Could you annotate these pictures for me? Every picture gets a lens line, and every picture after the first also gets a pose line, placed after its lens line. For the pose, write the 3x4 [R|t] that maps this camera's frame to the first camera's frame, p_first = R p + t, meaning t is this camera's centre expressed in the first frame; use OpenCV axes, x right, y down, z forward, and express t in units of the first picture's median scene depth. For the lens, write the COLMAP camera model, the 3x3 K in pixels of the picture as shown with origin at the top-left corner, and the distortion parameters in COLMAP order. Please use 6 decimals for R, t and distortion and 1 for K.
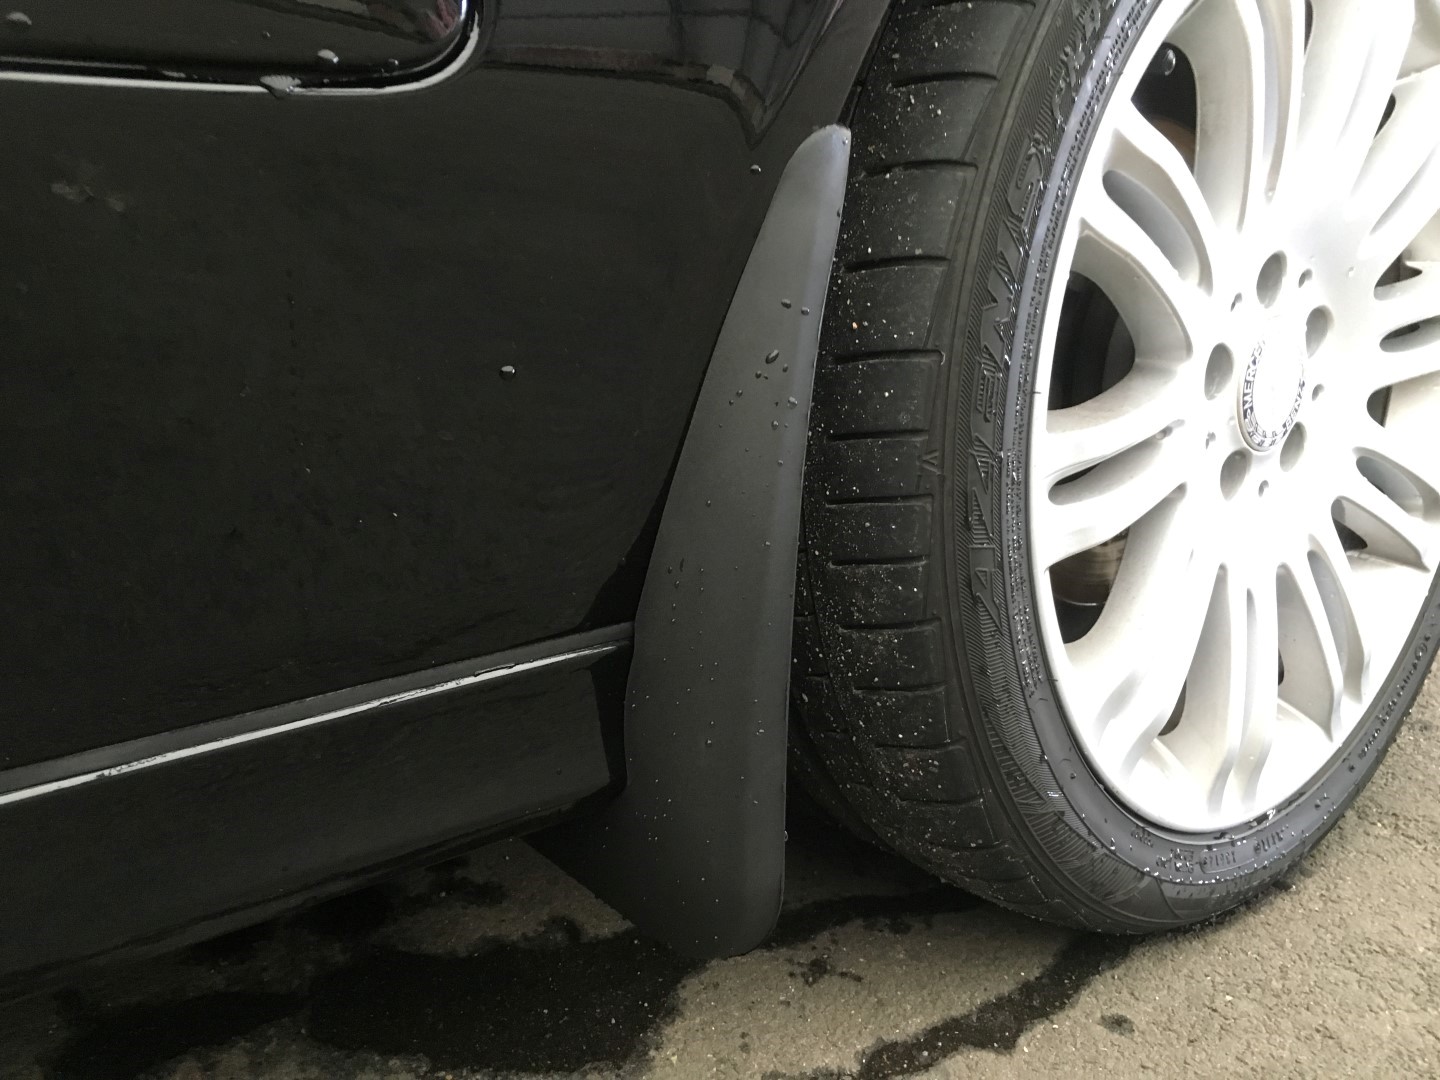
lens RADIAL K [[1238.2, 0, 720.5], [0, 1238.2, 543.6], [0, 0, 1]] dist [0.082363, -0.114102]
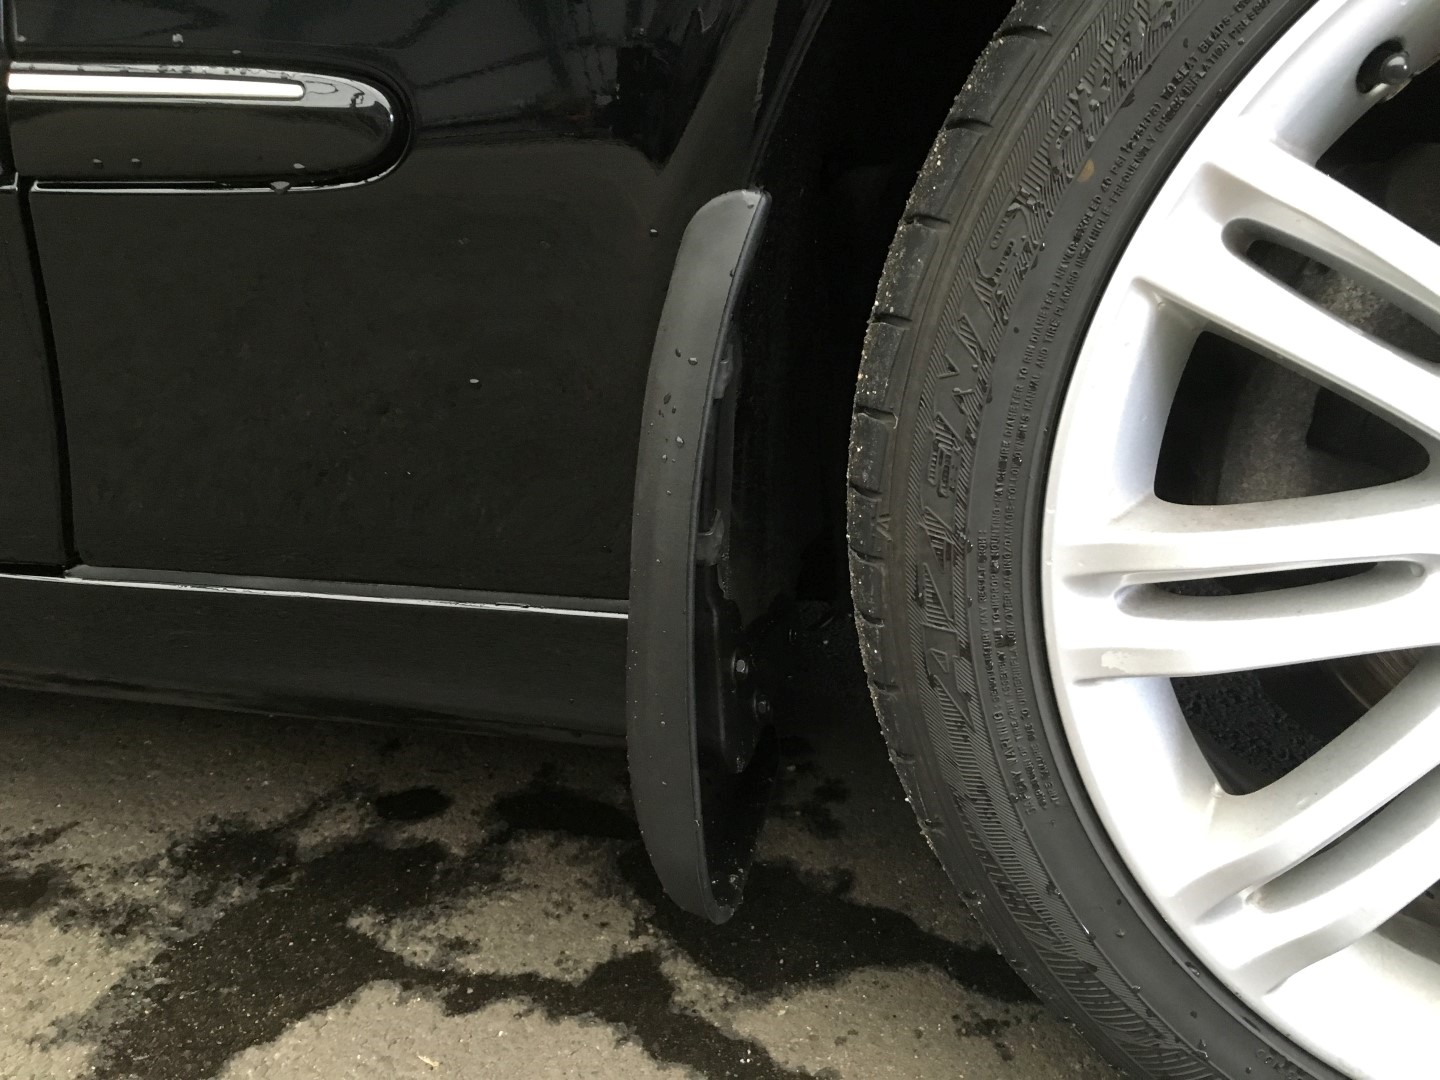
lens RADIAL K [[1238.2, 0, 724.1], [0, 1238.2, 541.3], [0, 0, 1]] dist [0.082363, -0.114102]
pose [[0.625246, 0.223456, -0.747753, 0.815975], [-0.186413, 0.973160, 0.134943, -0.161095], [0.757838, 0.055018, 0.650119, 0.277220]]
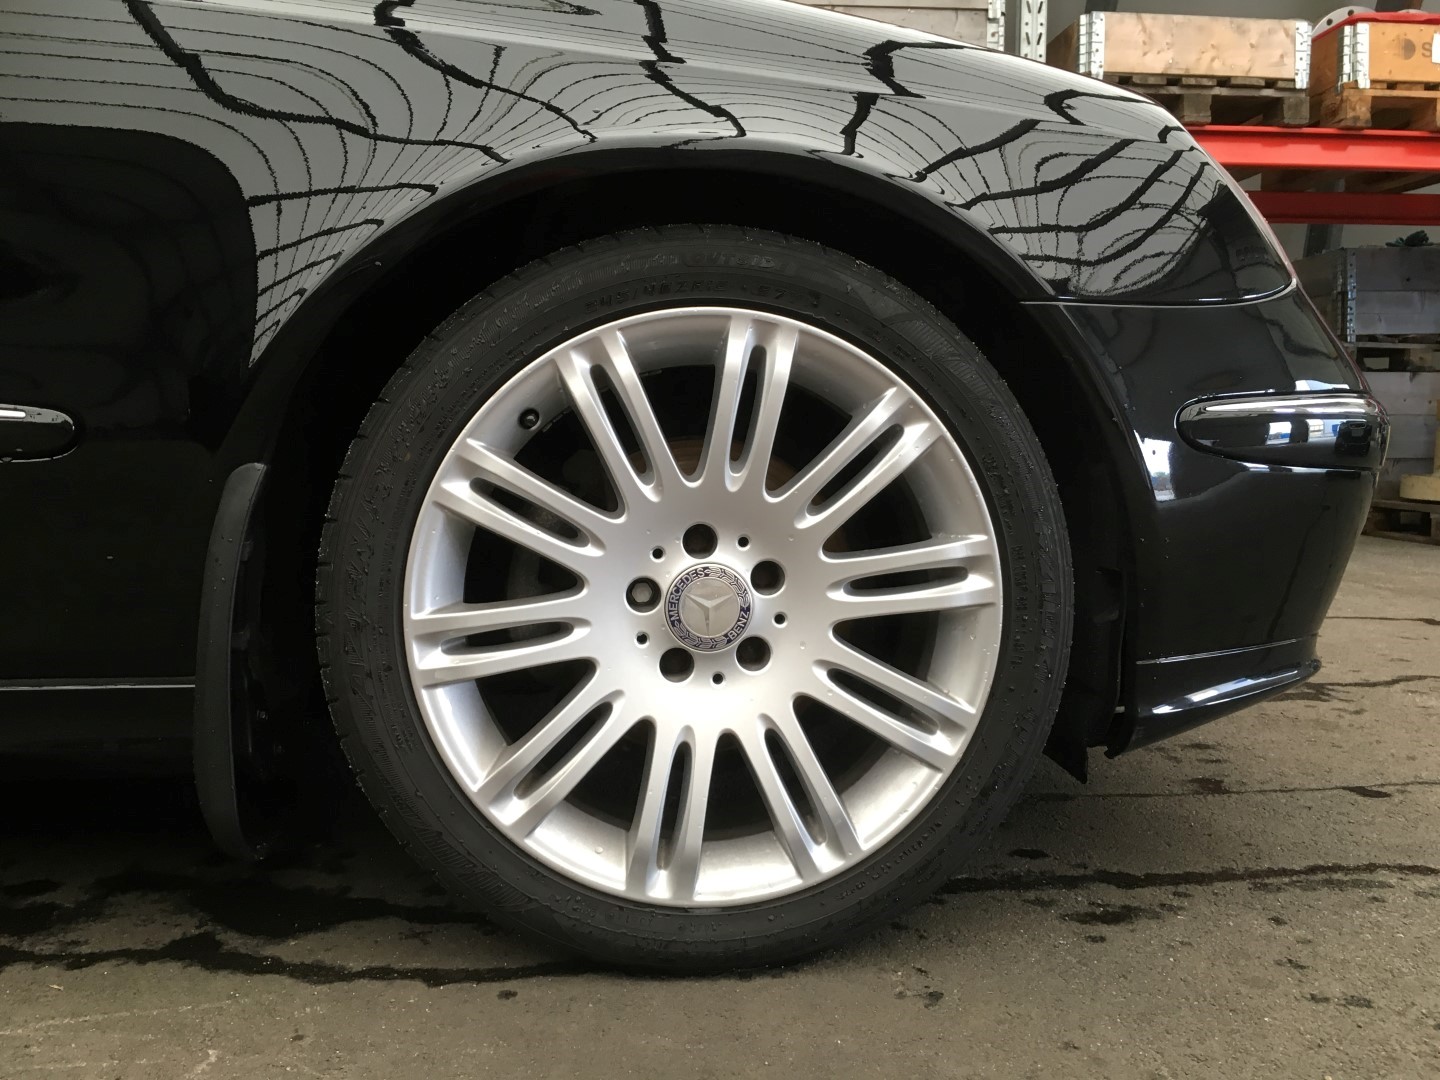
lens RADIAL K [[1238.2, 0, 720.1], [0, 1238.2, 544.9], [0, 0, 1]] dist [0.082363, -0.114102]
pose [[0.829342, 0.038531, -0.557412, 1.826913], [-0.143712, 0.978766, -0.146164, 0.024095], [0.539944, 0.201326, 0.817269, -0.342136]]
